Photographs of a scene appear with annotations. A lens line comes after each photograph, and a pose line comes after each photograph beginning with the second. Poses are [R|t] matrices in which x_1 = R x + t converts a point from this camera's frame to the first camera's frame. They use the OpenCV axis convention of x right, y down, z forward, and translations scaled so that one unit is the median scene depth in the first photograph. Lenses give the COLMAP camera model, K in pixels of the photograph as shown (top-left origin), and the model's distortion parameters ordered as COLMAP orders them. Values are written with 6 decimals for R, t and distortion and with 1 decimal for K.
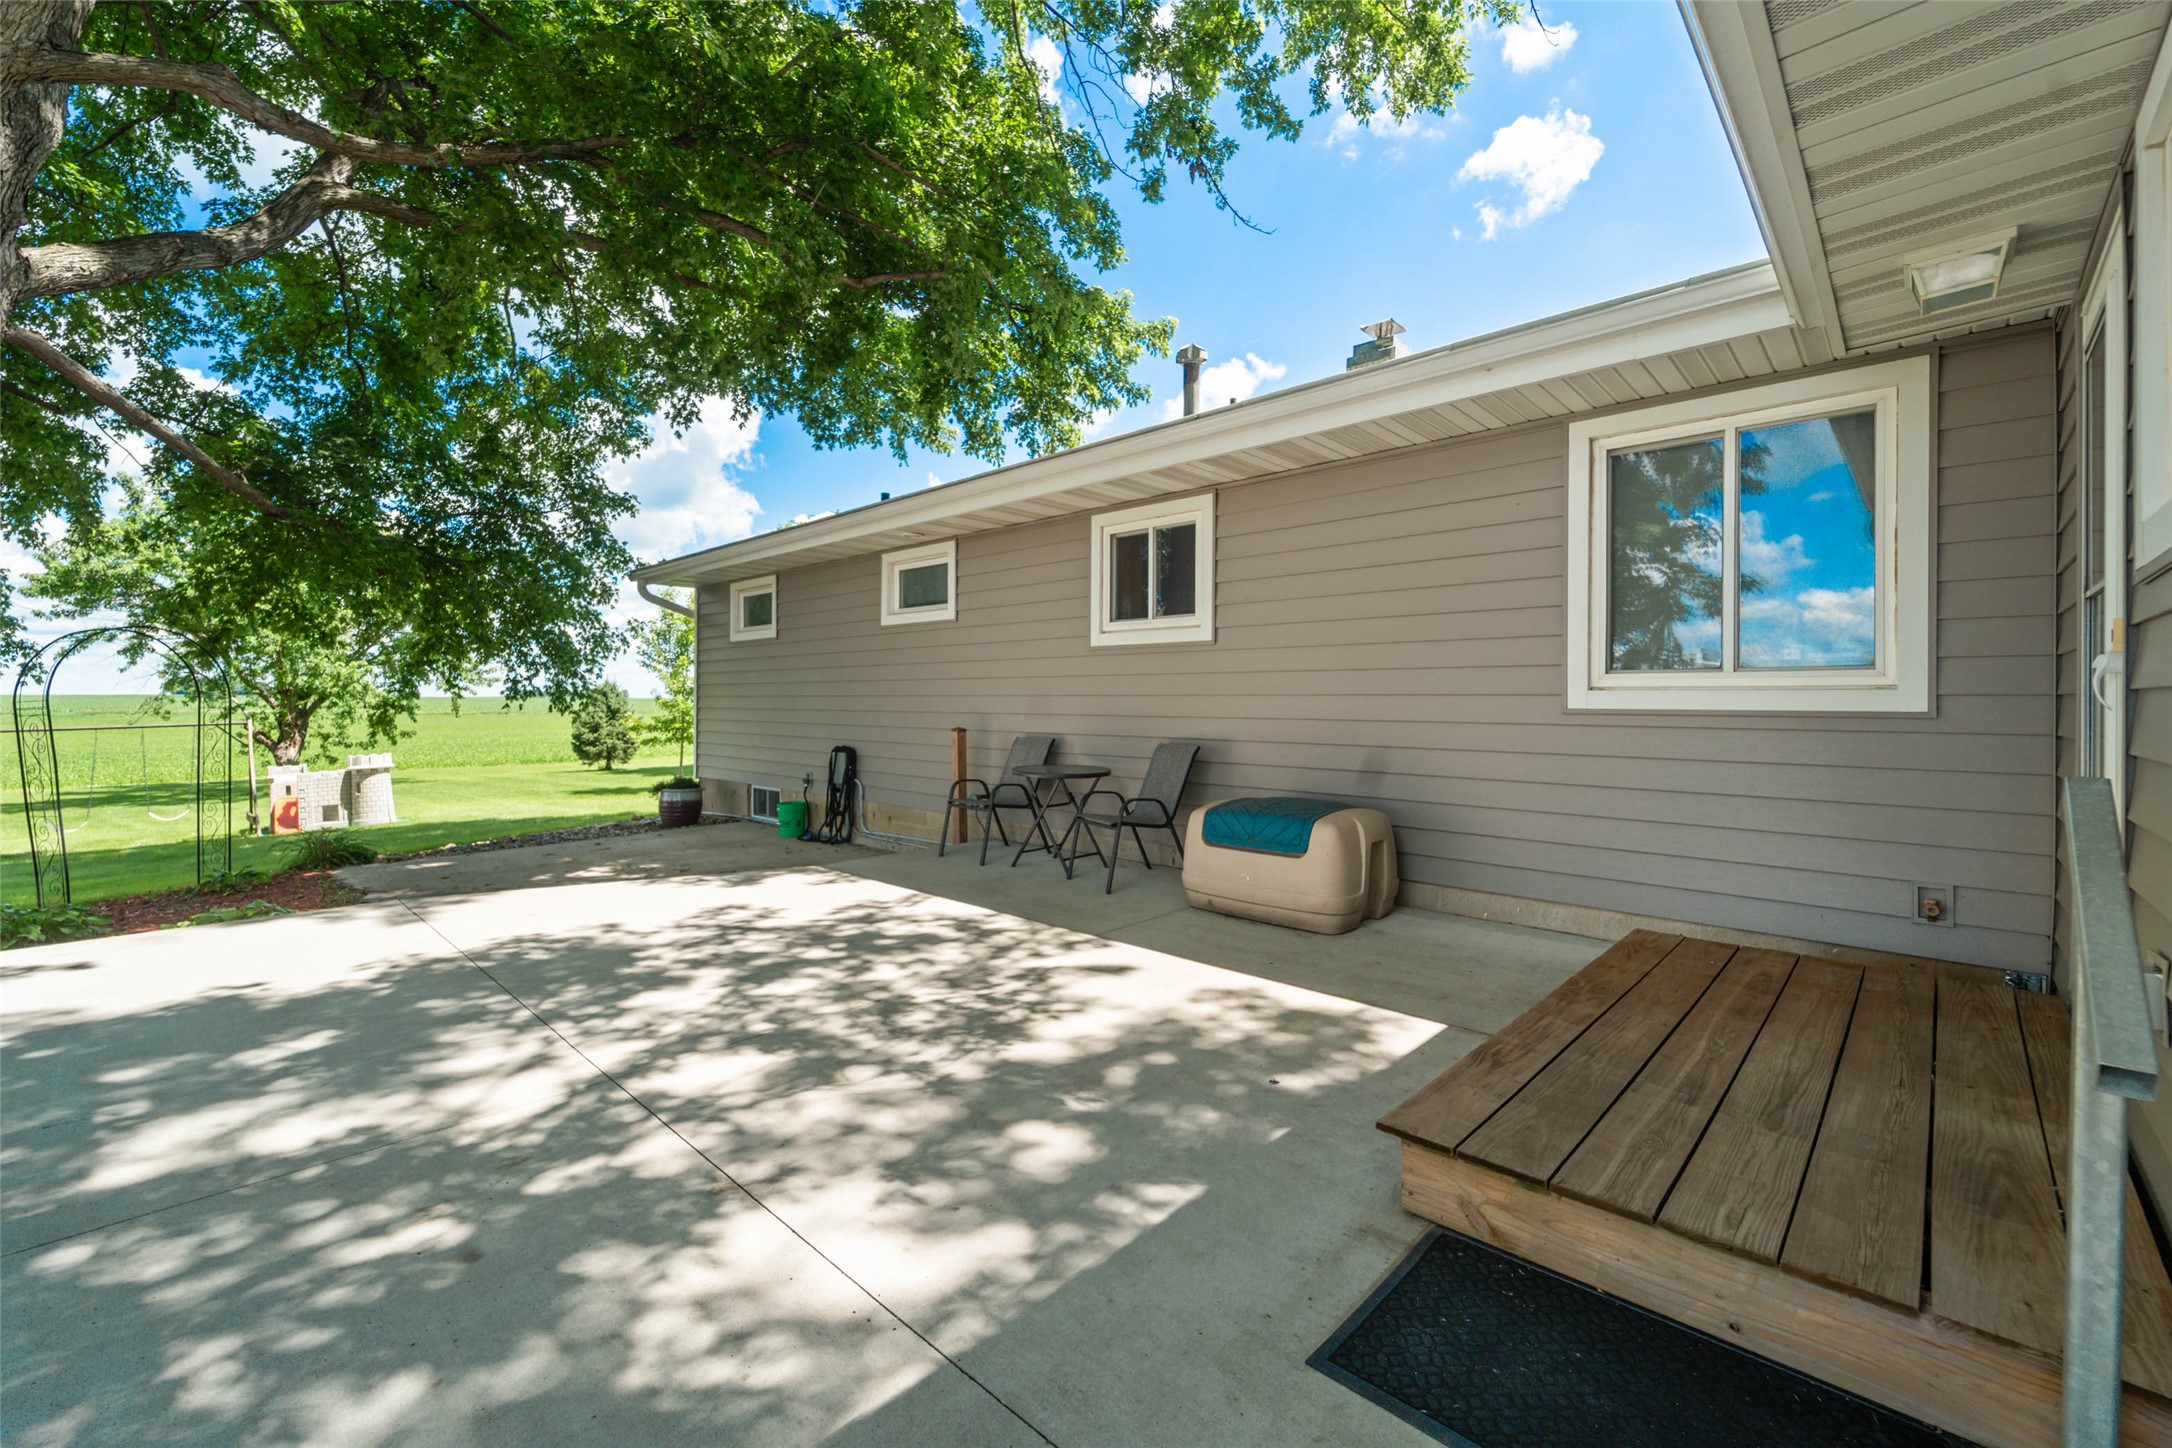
lens RADIAL K [[885.5, 0, 1092.1], [0, 885.5, 713.6], [0, 0, 1]] dist [0.007740, -0.001632]
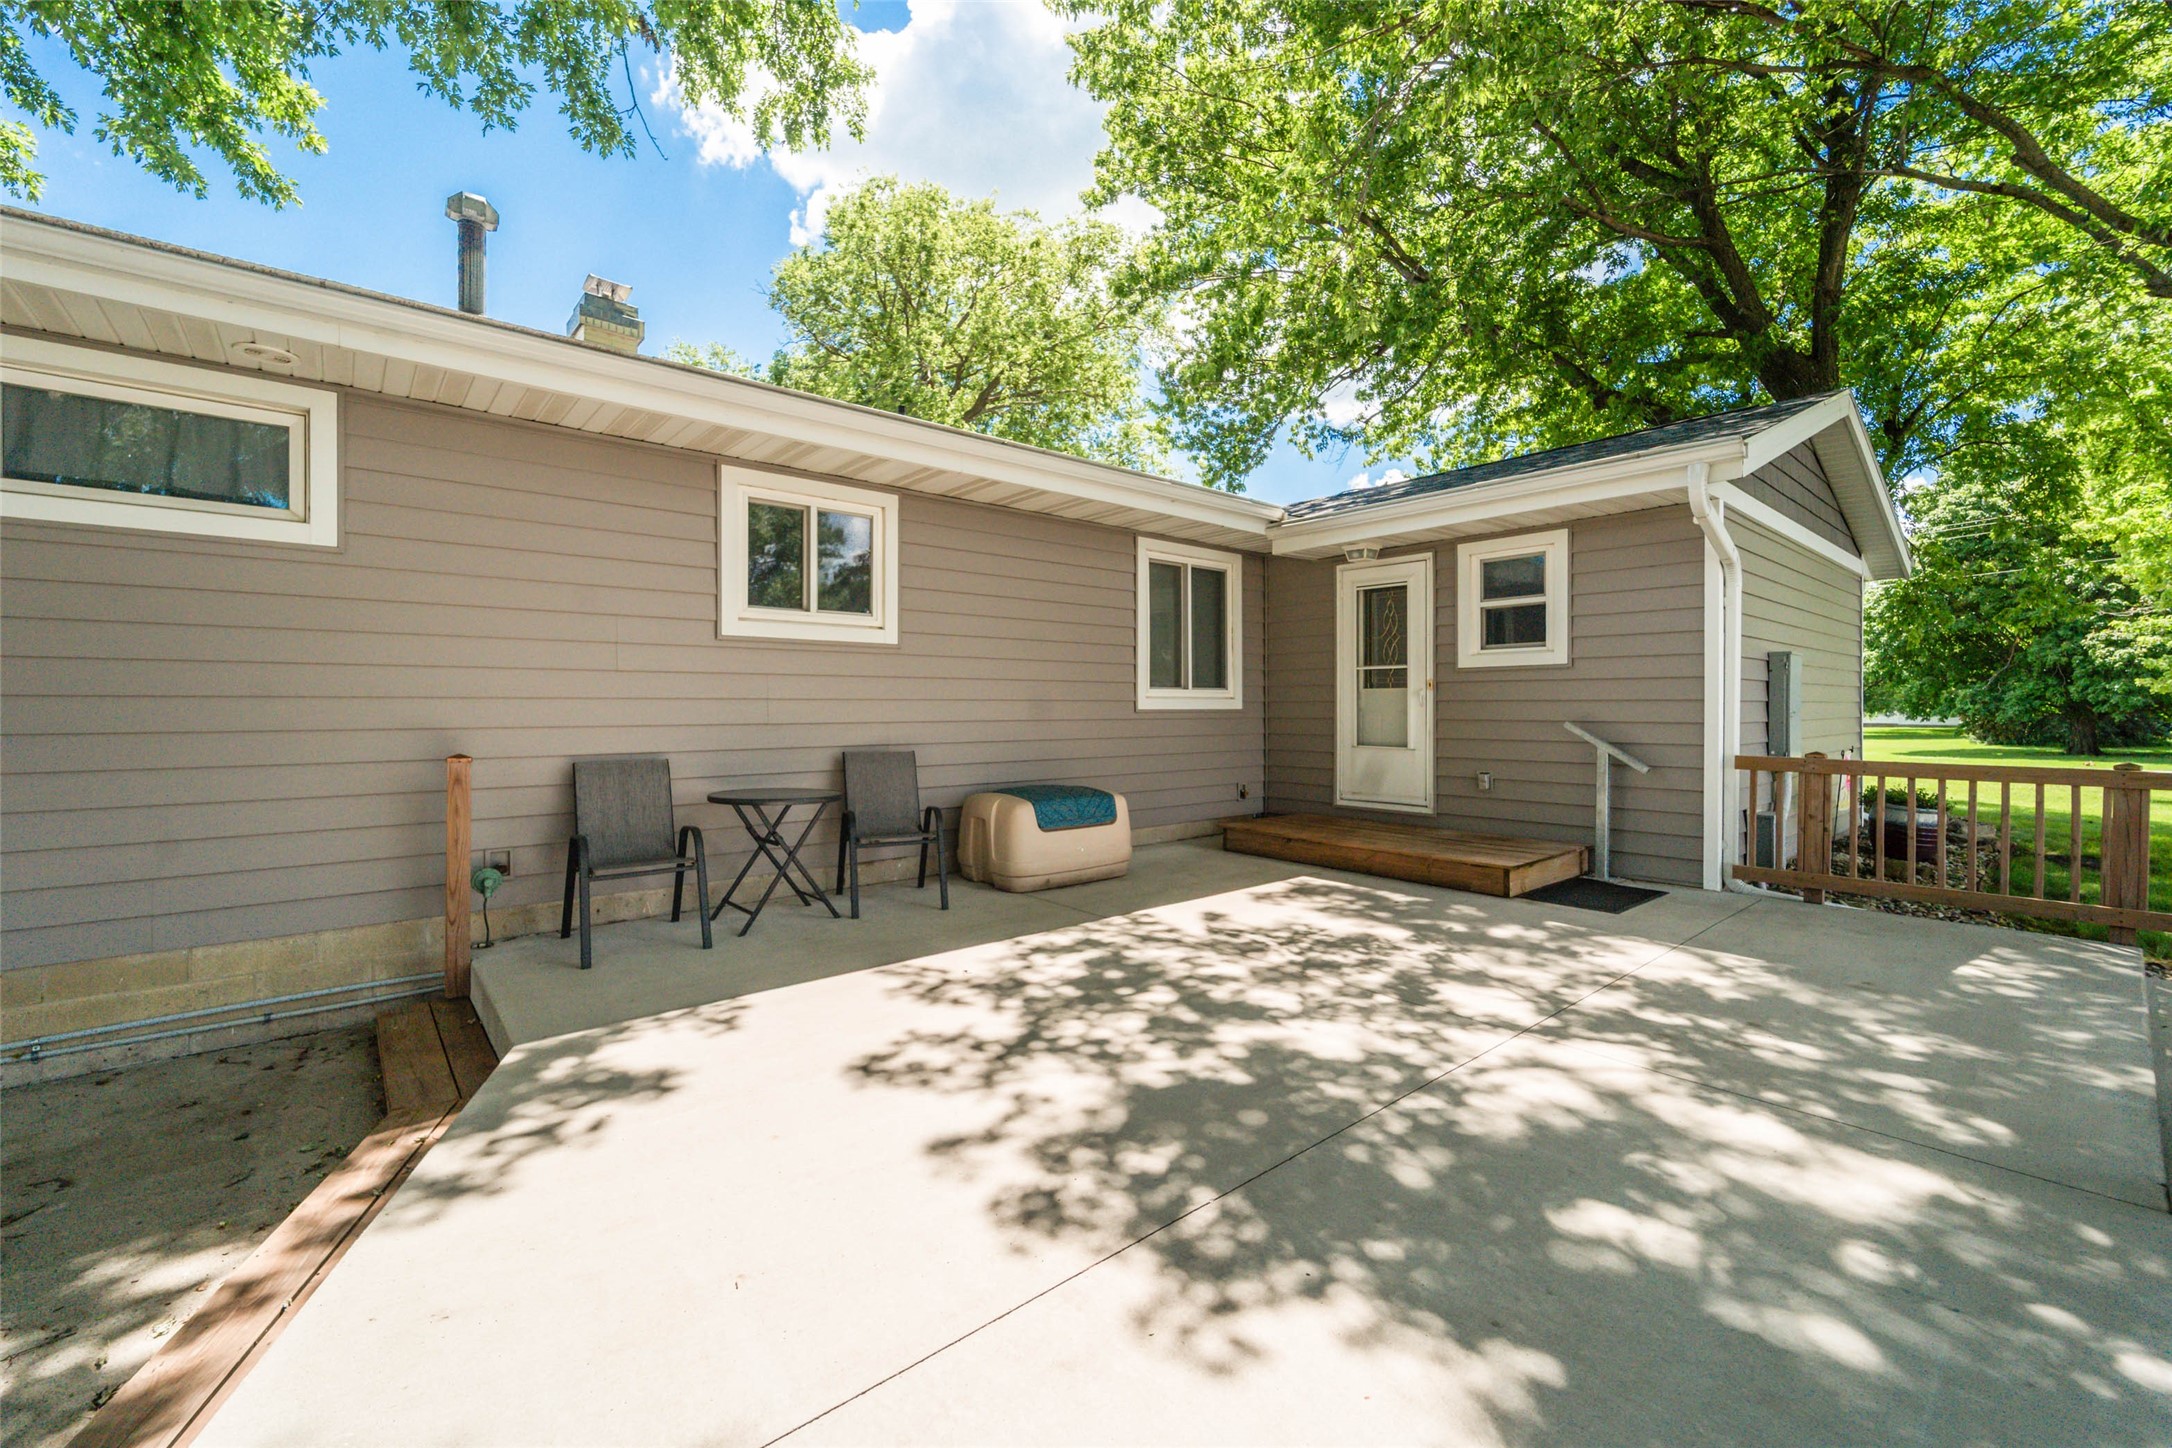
lens RADIAL K [[885.5, 0, 1094.2], [0, 885.5, 717.5], [0, 0, 1]] dist [0.007740, -0.001632]
pose [[0.089437, -0.013400, 0.995902, -1.416526], [0.020119, 0.999730, 0.011645, -0.014050], [-0.995789, 0.018995, 0.089683, 1.187301]]
